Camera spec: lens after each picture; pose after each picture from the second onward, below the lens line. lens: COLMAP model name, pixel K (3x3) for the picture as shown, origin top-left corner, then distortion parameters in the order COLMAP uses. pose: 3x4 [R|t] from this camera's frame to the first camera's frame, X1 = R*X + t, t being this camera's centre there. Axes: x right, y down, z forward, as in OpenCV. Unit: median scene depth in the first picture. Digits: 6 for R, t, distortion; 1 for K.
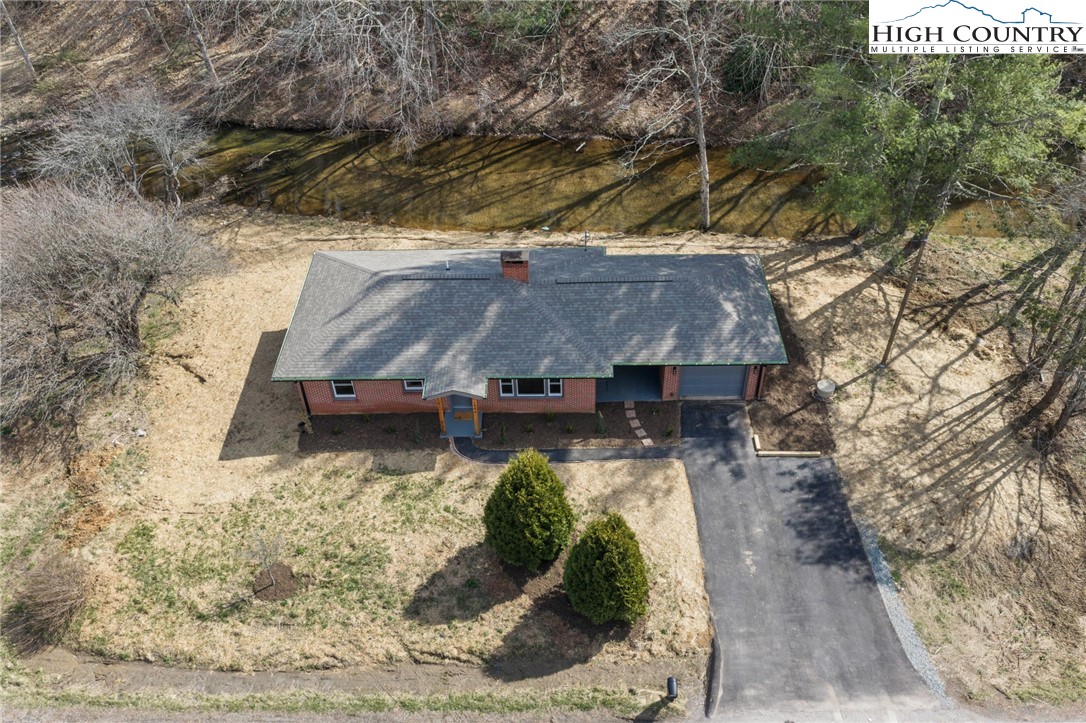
lens RADIAL K [[913.5, 0, 543.0], [0, 913.5, 361.5], [0, 0, 1]] dist [0.006947, -0.007866]
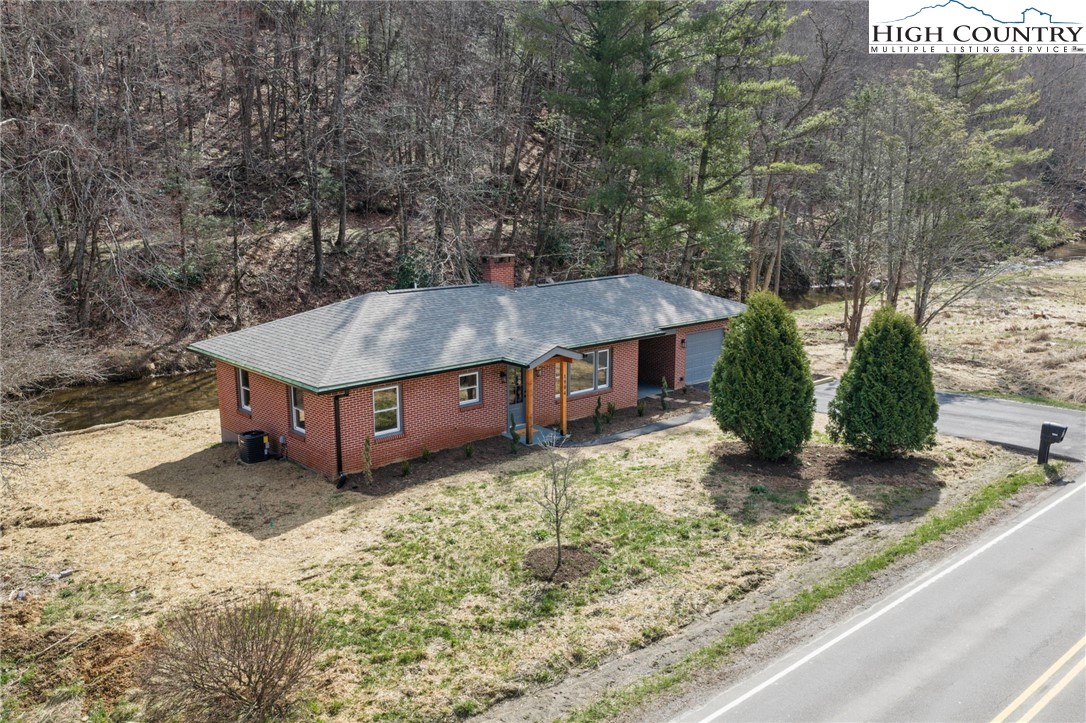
lens RADIAL K [[913.5, 0, 543.0], [0, 913.5, 361.5], [0, 0, 1]] dist [0.006947, -0.007866]
pose [[0.741469, -0.115473, 0.660976, -0.604125], [0.442101, 0.825098, -0.351795, 0.301326], [-0.504747, 0.553063, 0.662836, 0.481964]]
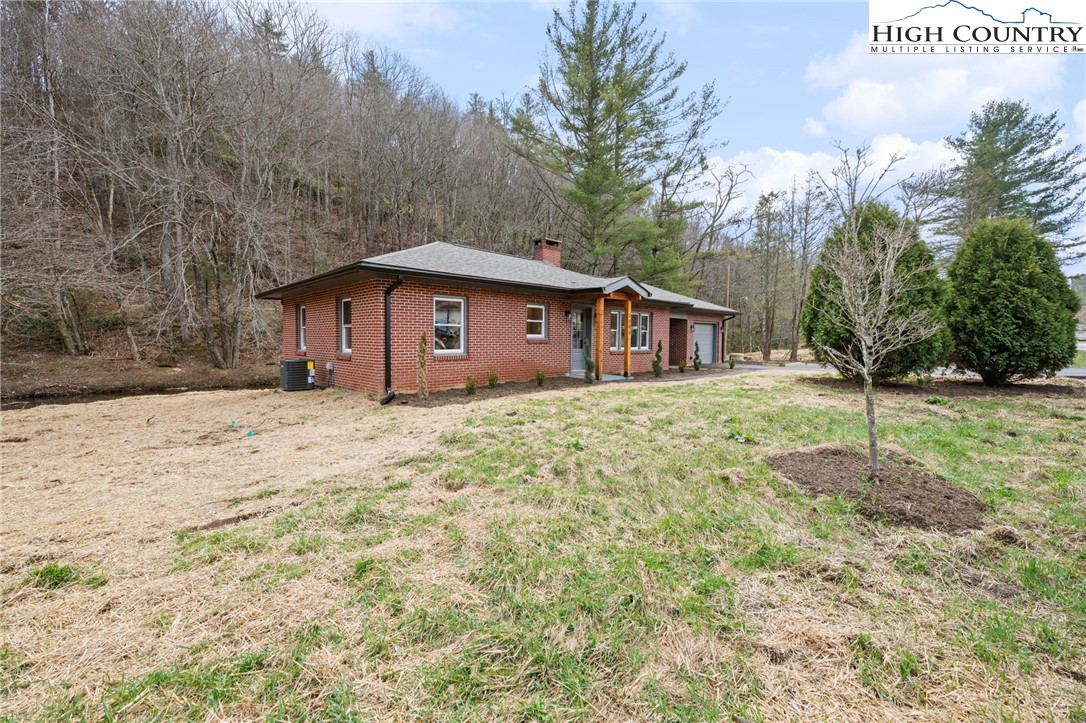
lens RADIAL K [[435.7, 0, 536.8], [0, 435.7, 350.6], [0, 0, 1]] dist [-0.000374, -0.000220]
pose [[0.718187, -0.000256, 0.695850, -0.389498], [0.452322, 0.760082, -0.466562, 0.204830], [-0.528784, 0.649827, 0.545997, 0.857526]]
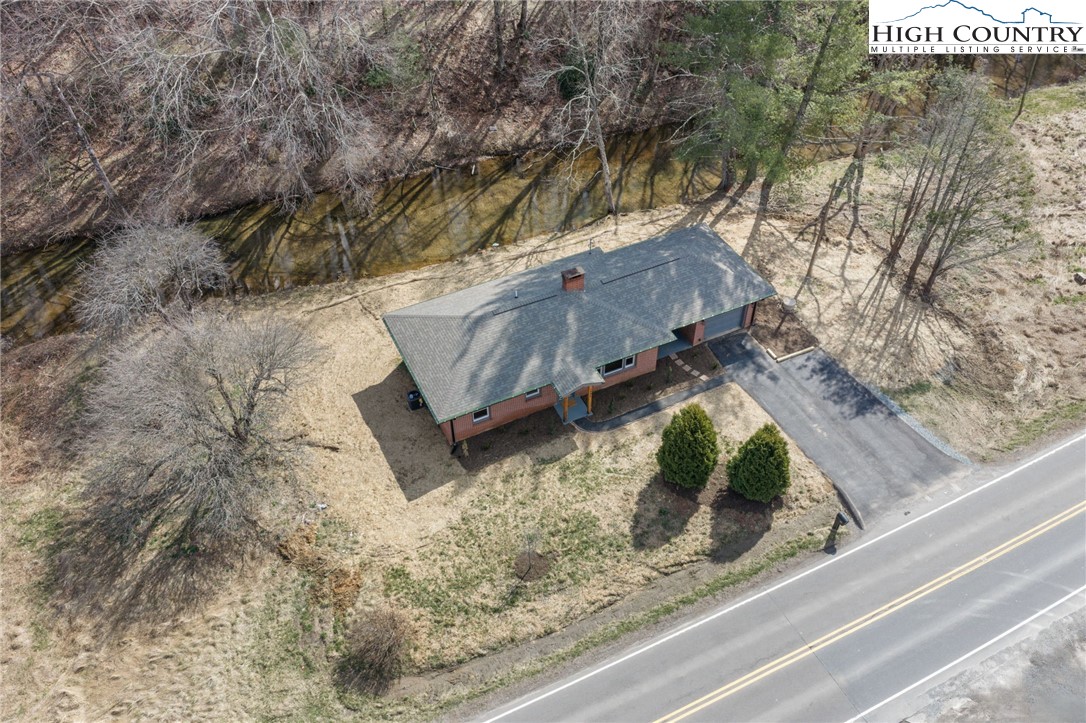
lens RADIAL K [[881.2, 0, 543.0], [0, 881.2, 361.5], [0, 0, 1]] dist [0.012050, 0.000791]
pose [[0.897854, -0.301837, 0.320551, -0.524495], [0.289359, 0.953249, 0.087110, -0.120491], [-0.331858, 0.014543, 0.943217, -0.159270]]
